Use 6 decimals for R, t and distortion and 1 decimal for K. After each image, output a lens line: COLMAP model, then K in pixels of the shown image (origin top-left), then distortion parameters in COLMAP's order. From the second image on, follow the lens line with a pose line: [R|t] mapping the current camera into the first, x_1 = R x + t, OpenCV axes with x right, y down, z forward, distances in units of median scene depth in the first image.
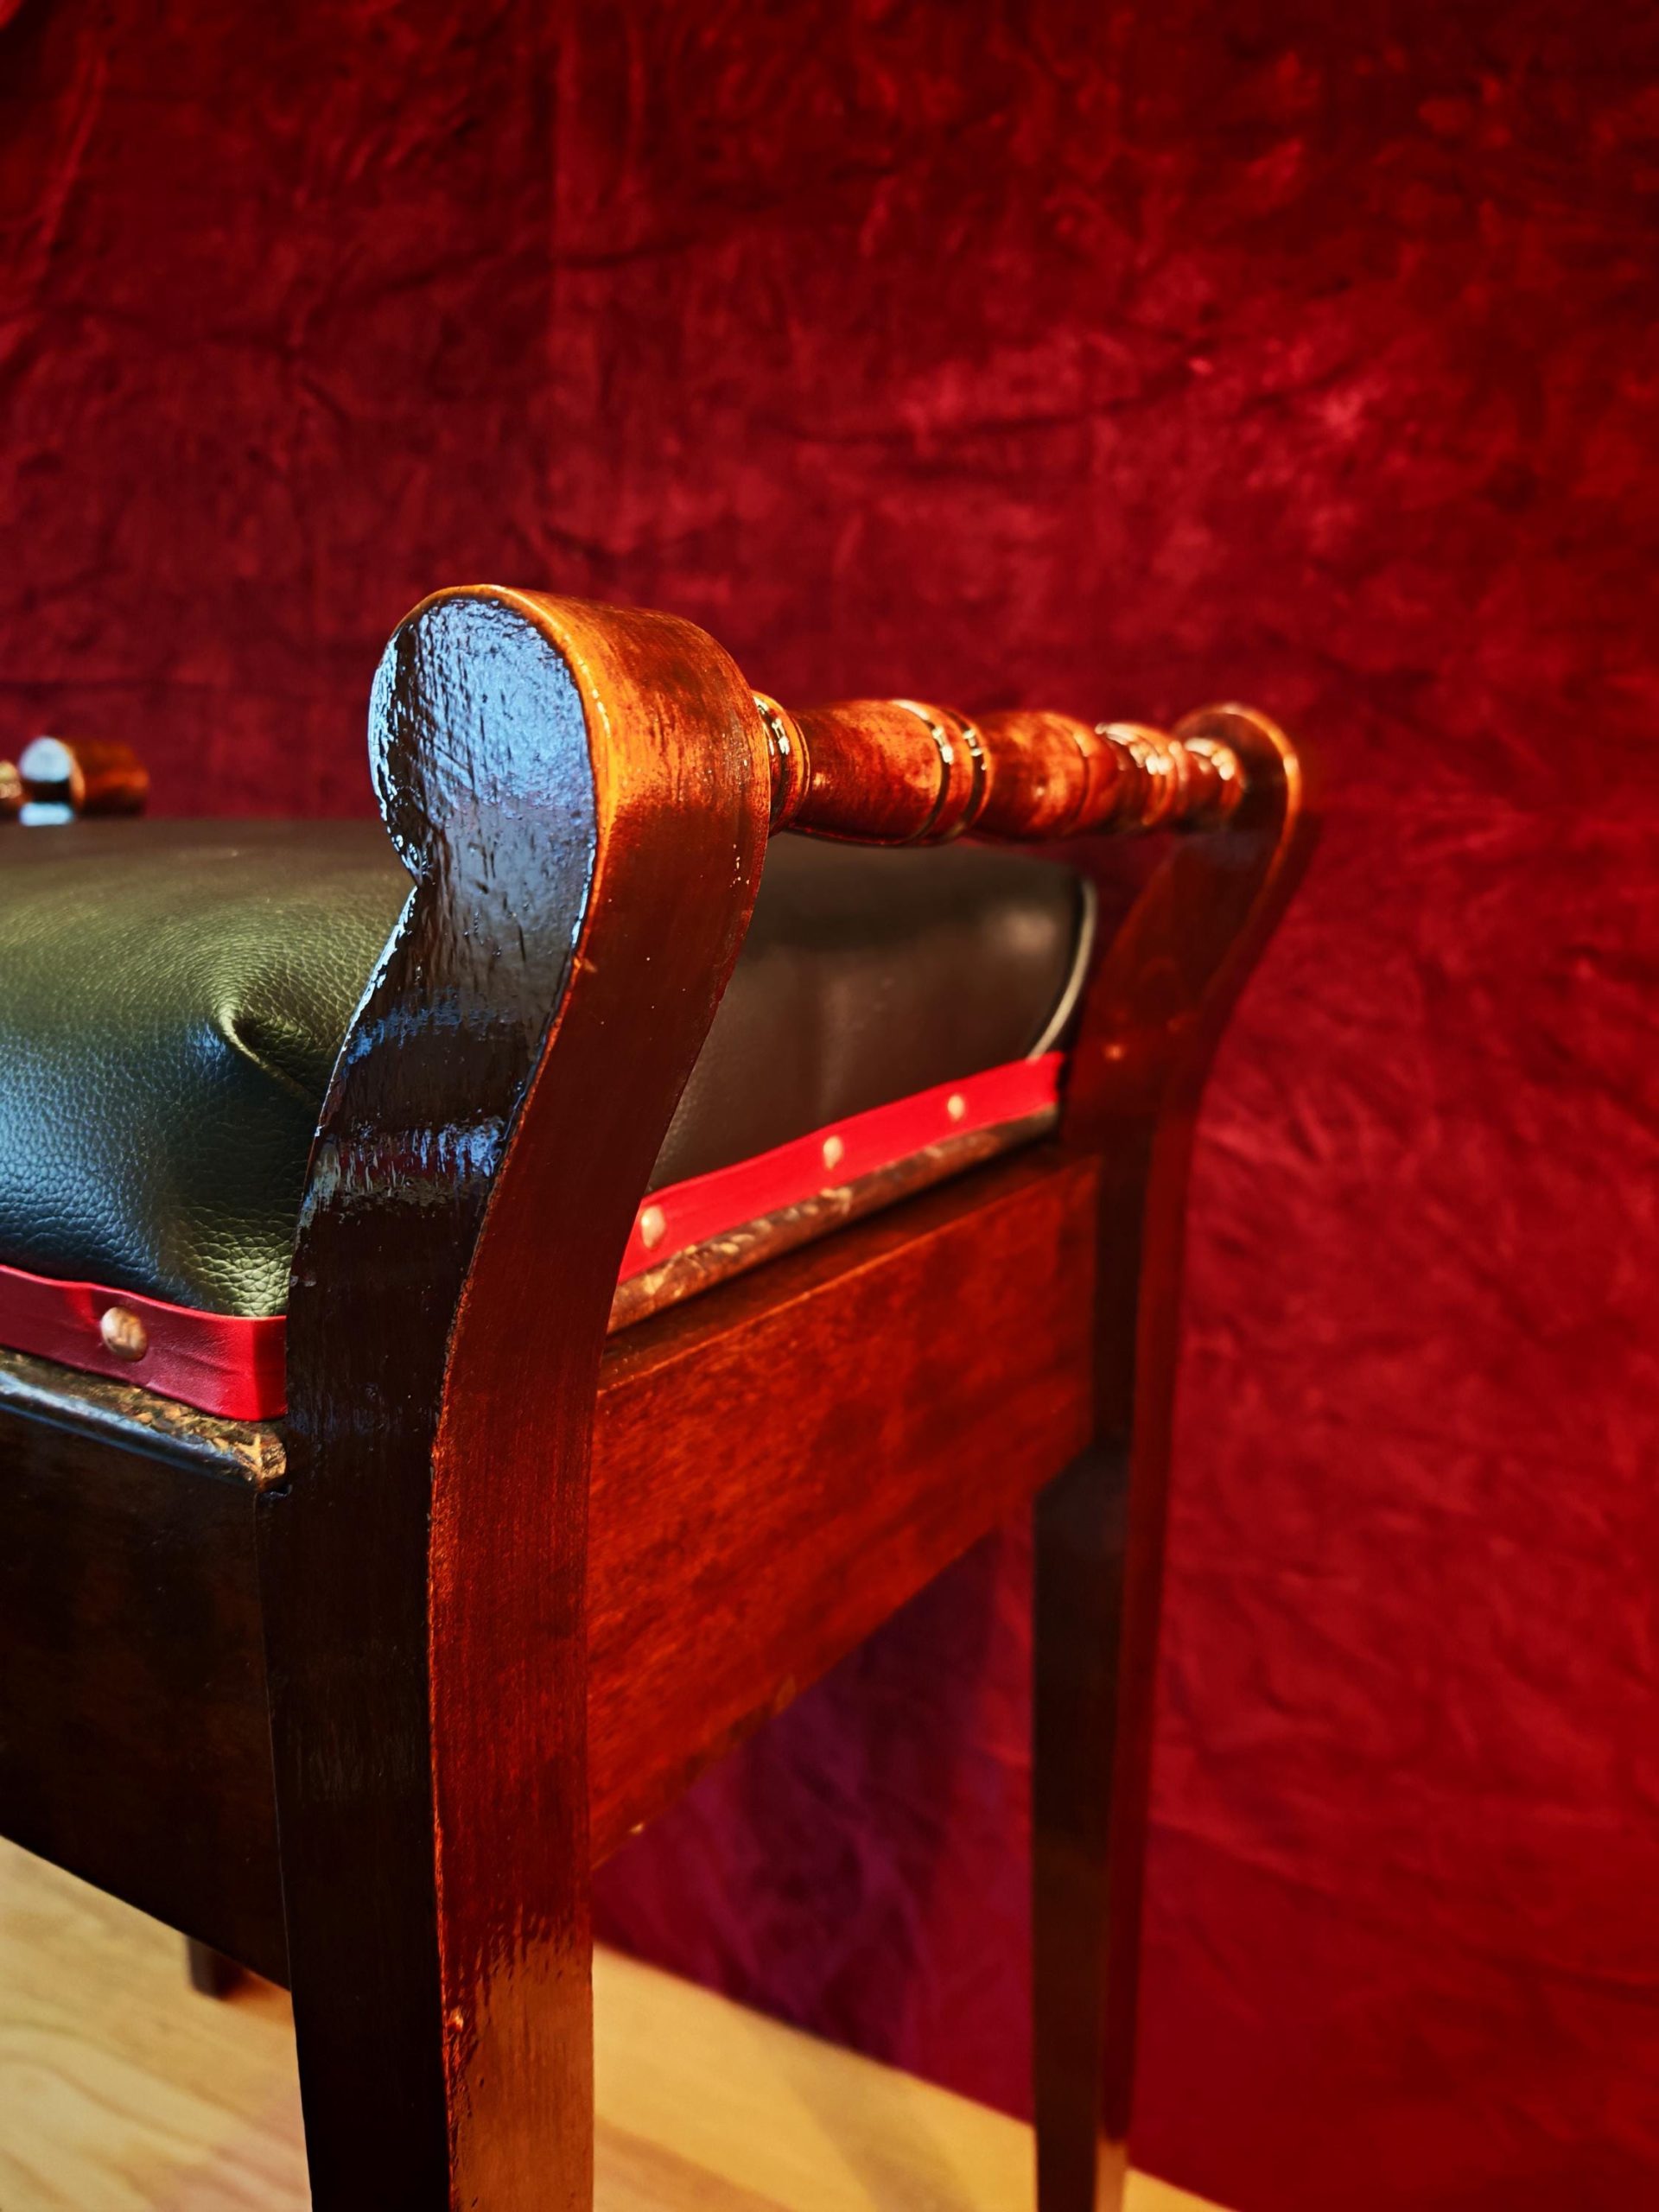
lens RADIAL K [[1664.2, 0, 809.7], [0, 1664.2, 1113.2], [0, 0, 1]] dist [-0.022351, 0.013361]
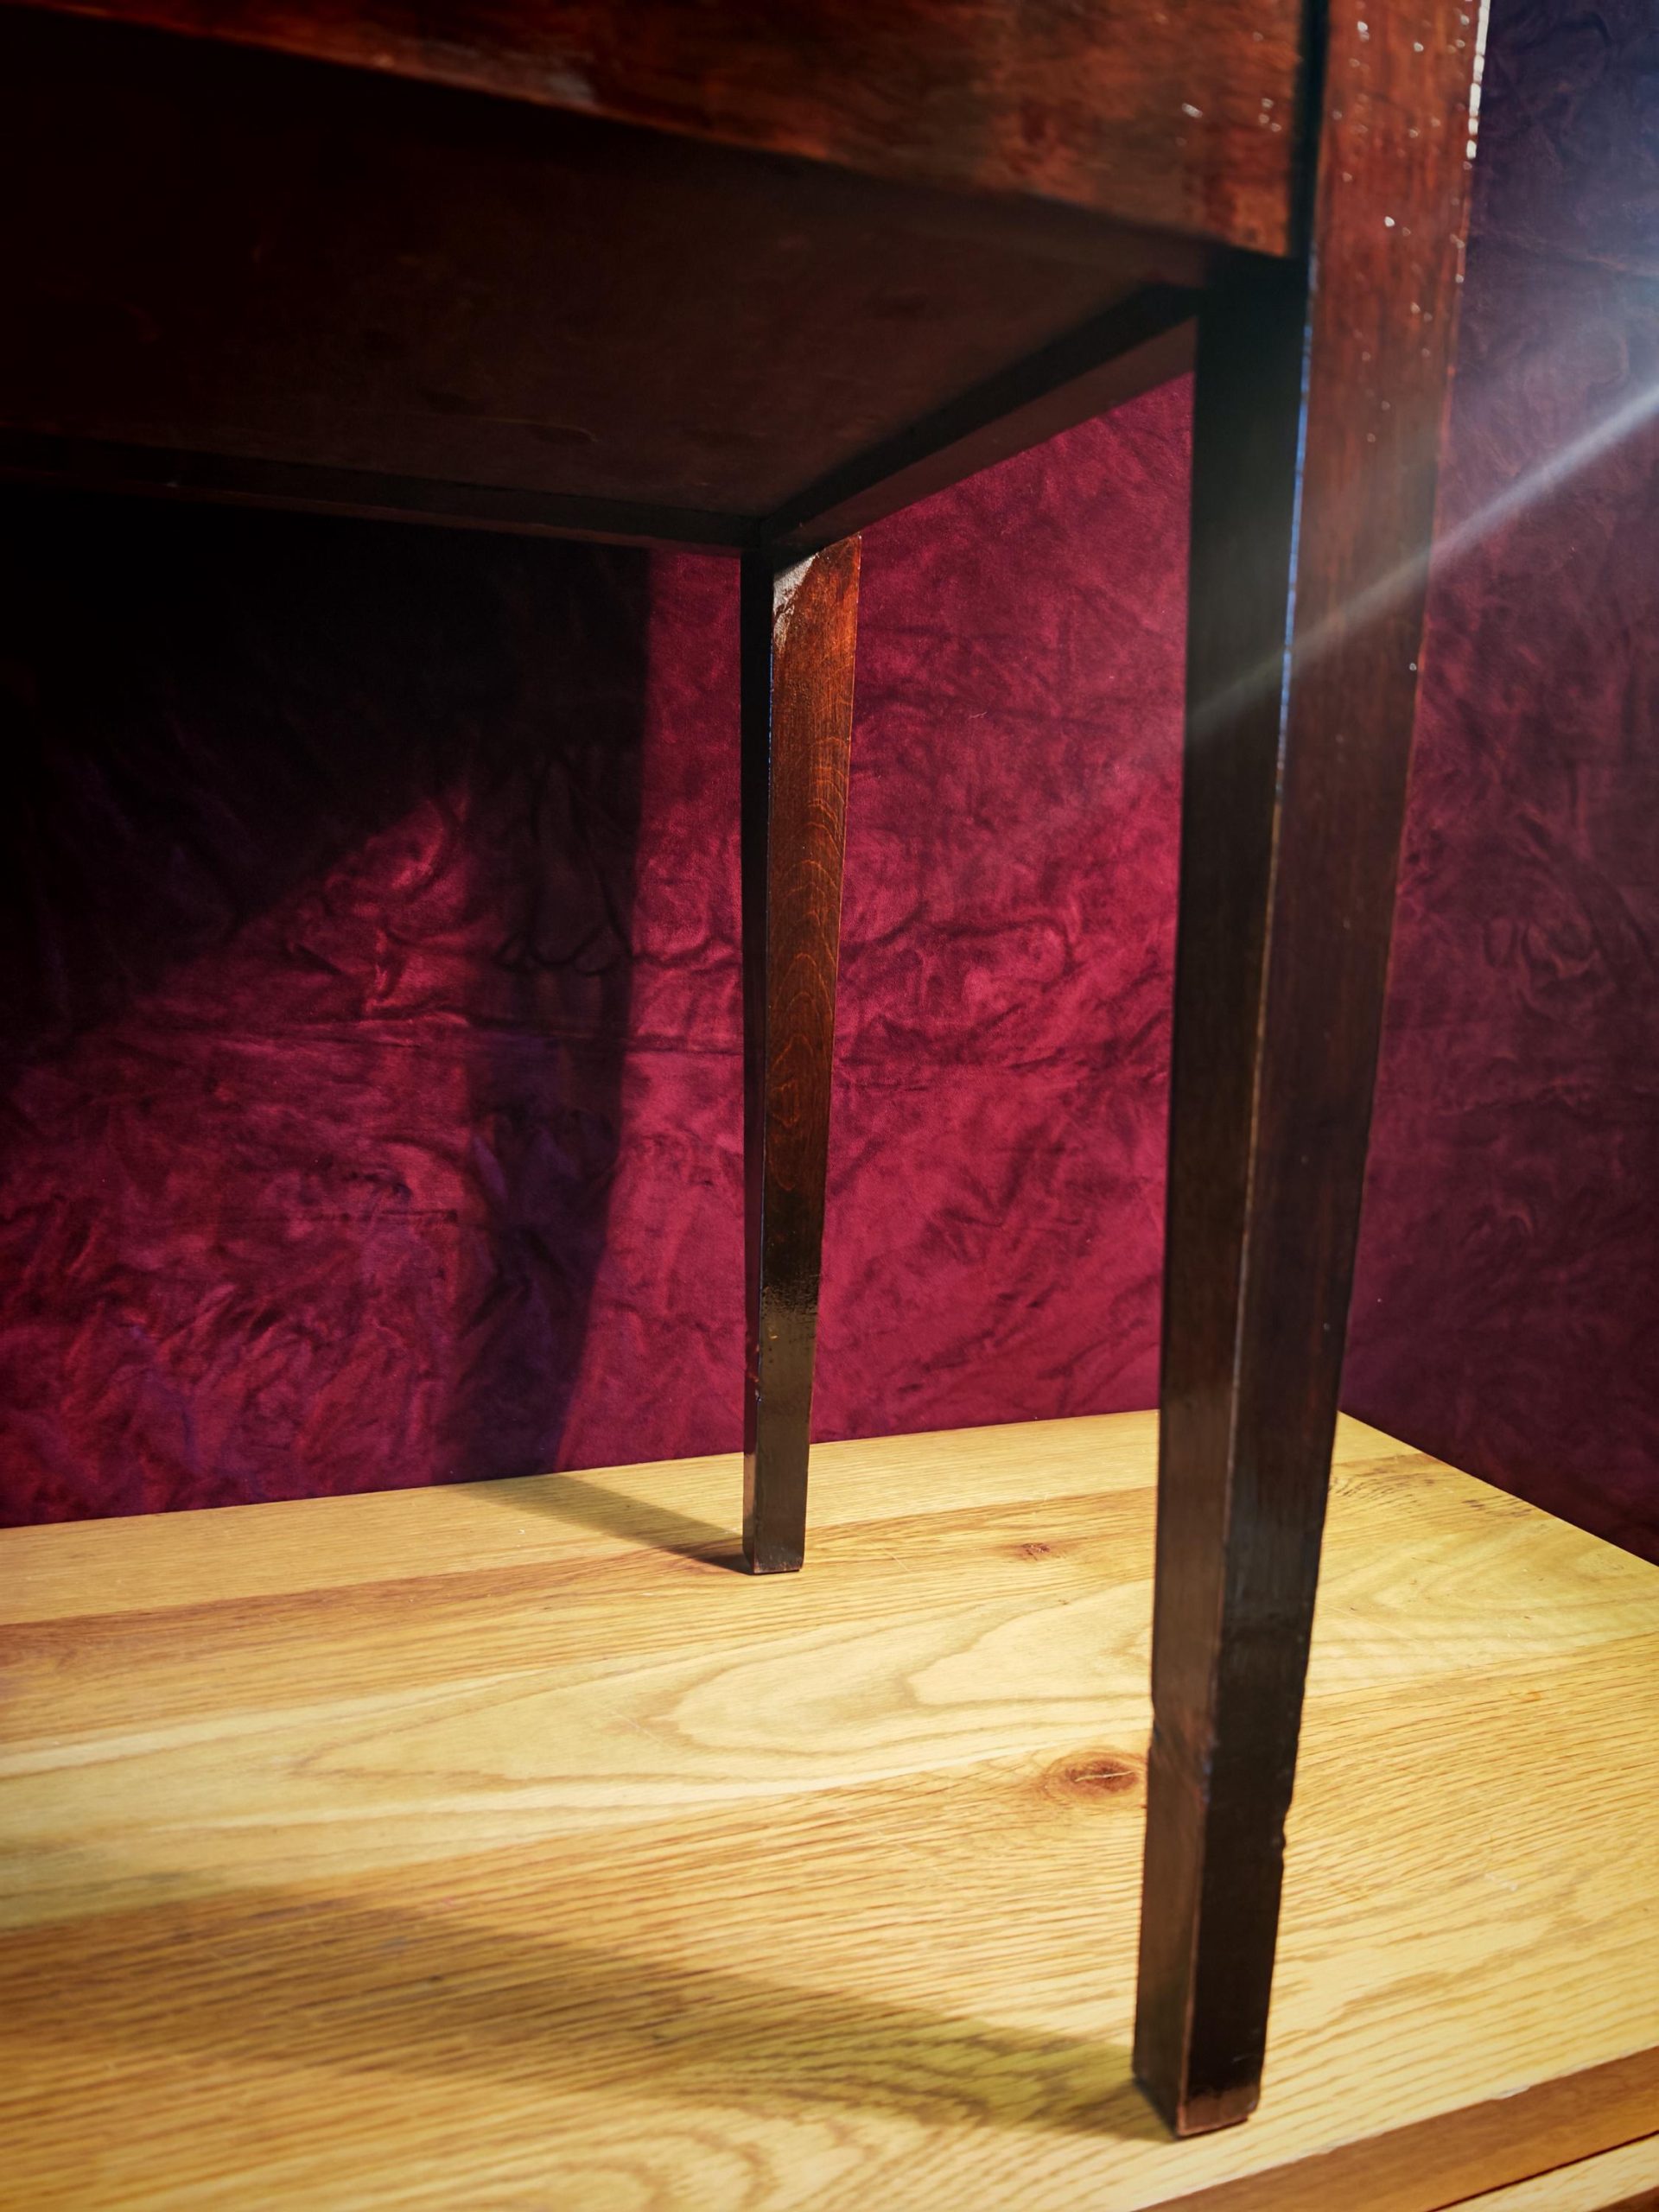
lens RADIAL K [[1664.2, 0, 818.9], [0, 1664.2, 1122.7], [0, 0, 1]] dist [-0.022351, 0.013361]
pose [[0.621058, -0.104169, 0.776811, -0.724442], [0.114217, 0.992577, 0.041787, 0.513681], [-0.775397, 0.062772, 0.628346, 0.286499]]
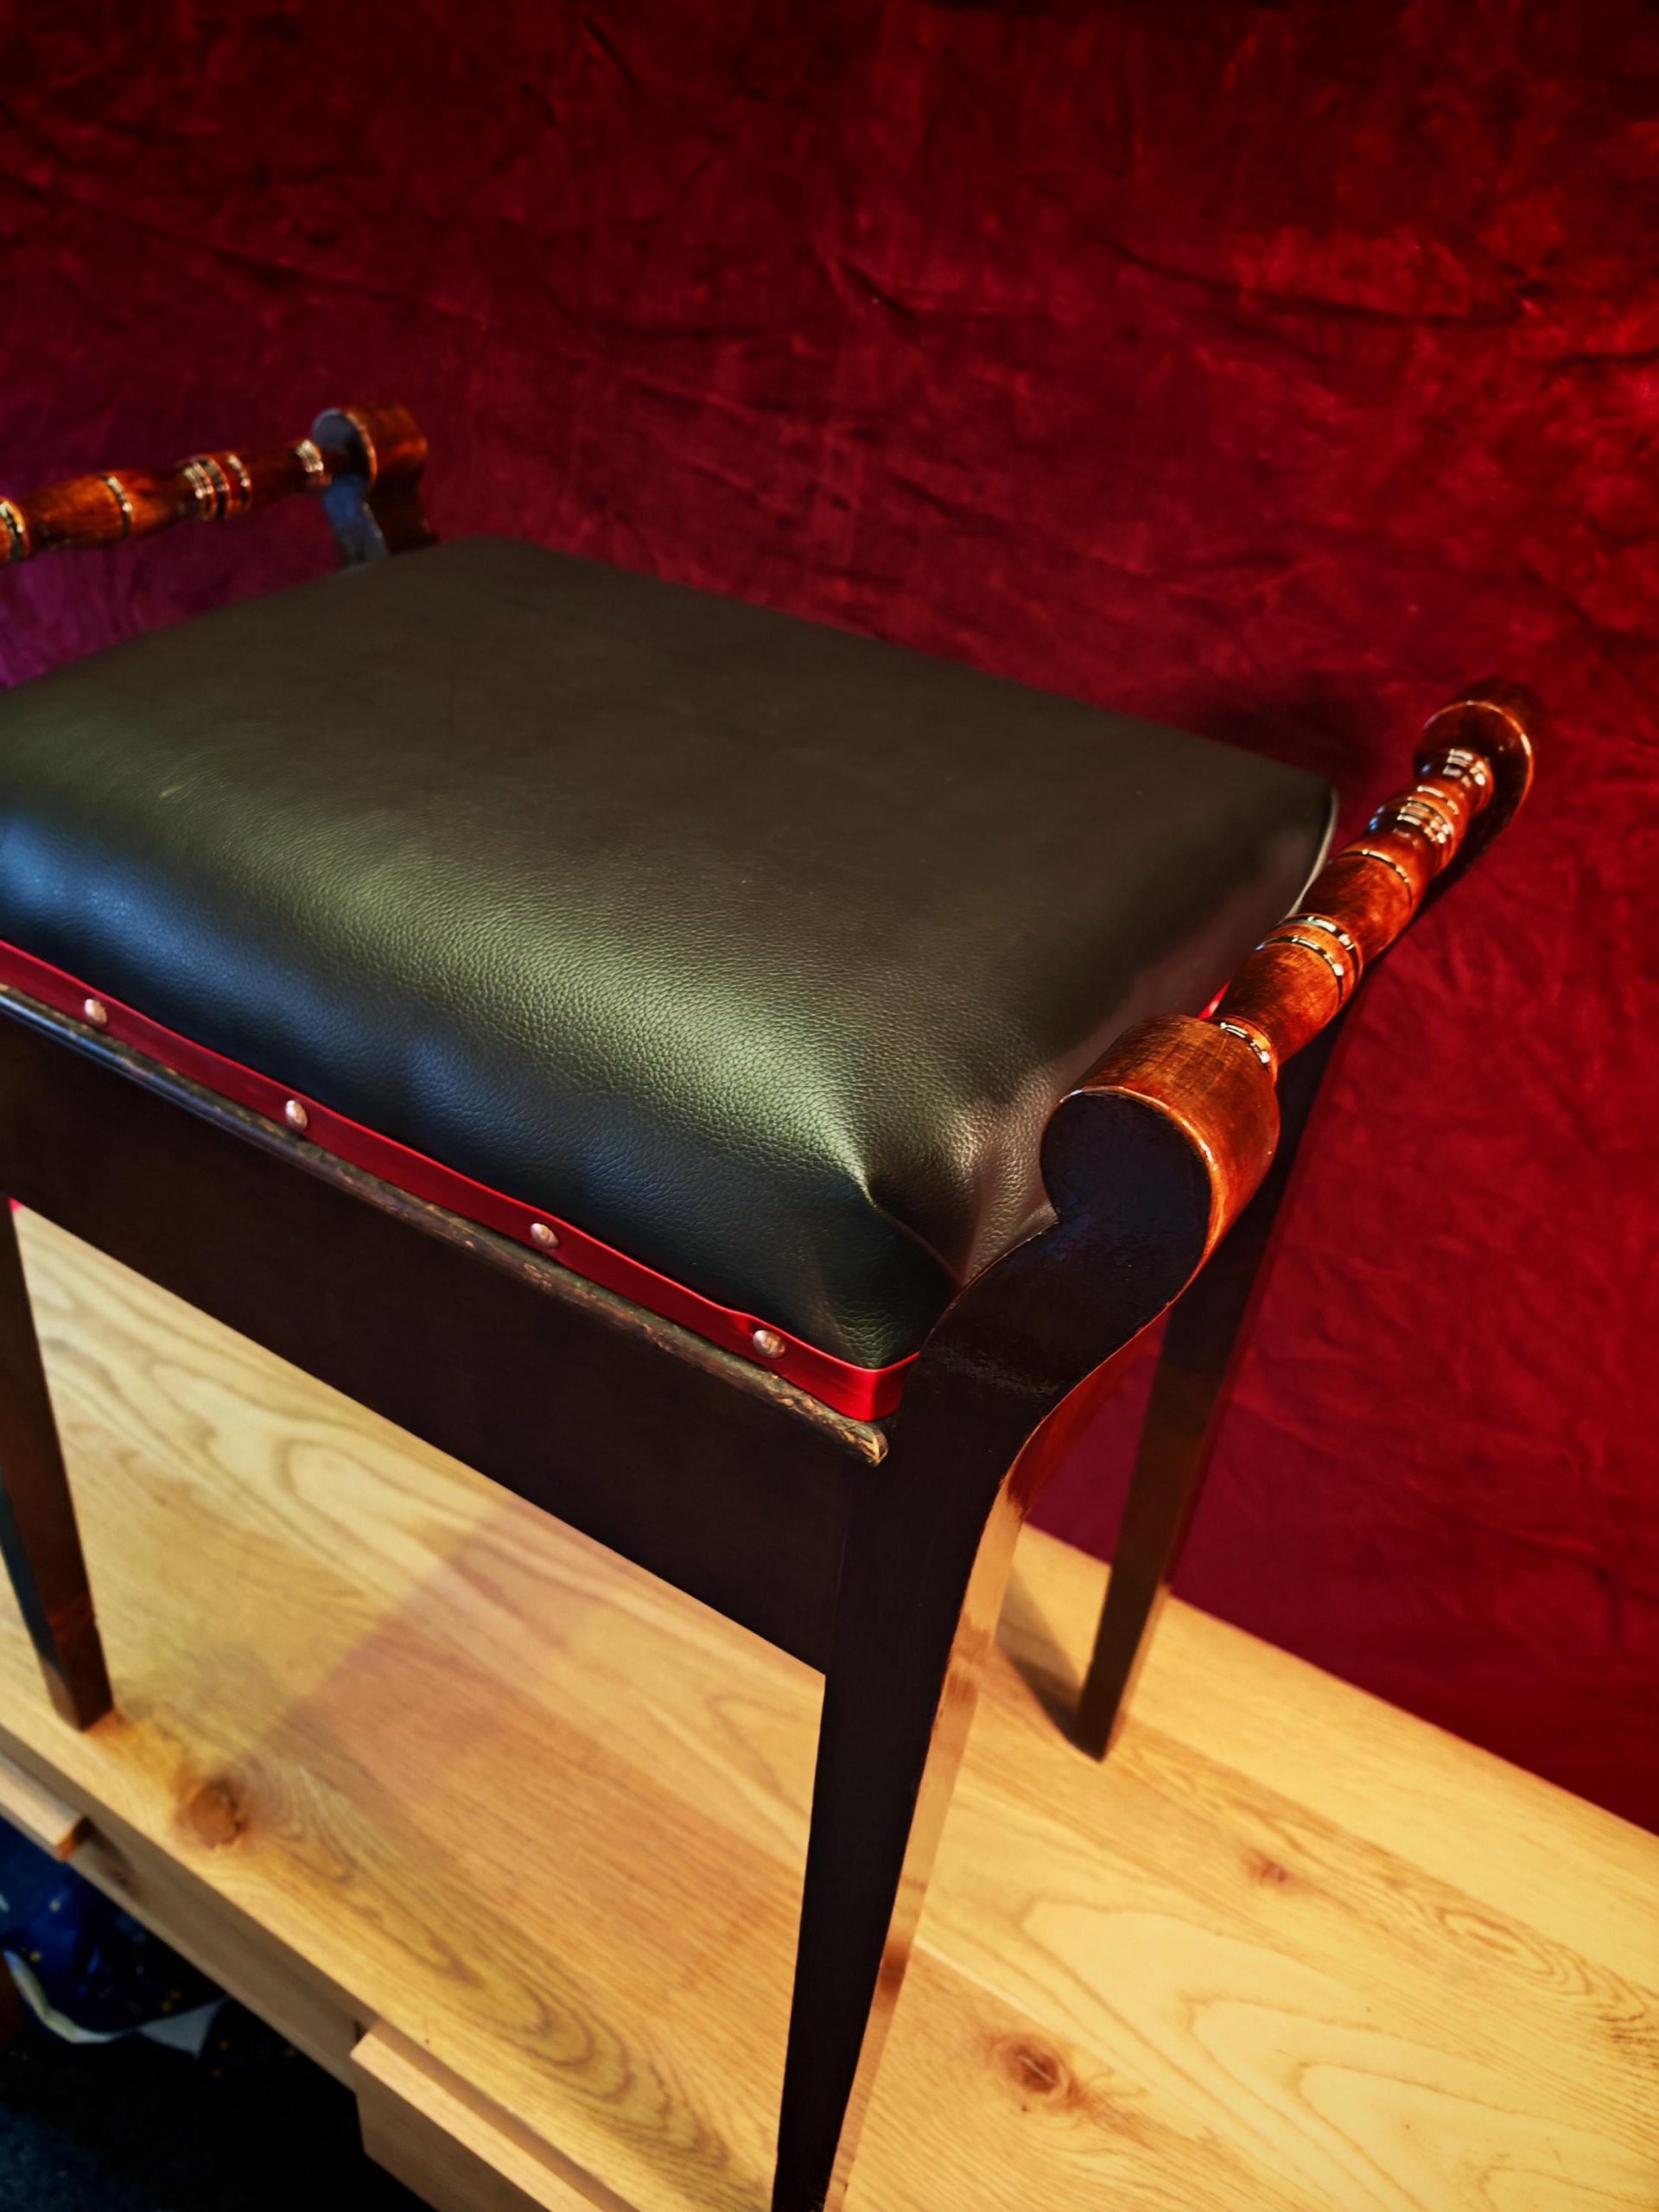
lens RADIAL K [[1664.2, 0, 798.5], [0, 1664.2, 1107.1], [0, 0, 1]] dist [-0.022351, 0.013361]
pose [[0.996523, 0.078940, 0.026640, -0.217366], [-0.083032, 0.914704, 0.395502, -0.347739], [0.006853, -0.396339, 0.918079, -0.187372]]
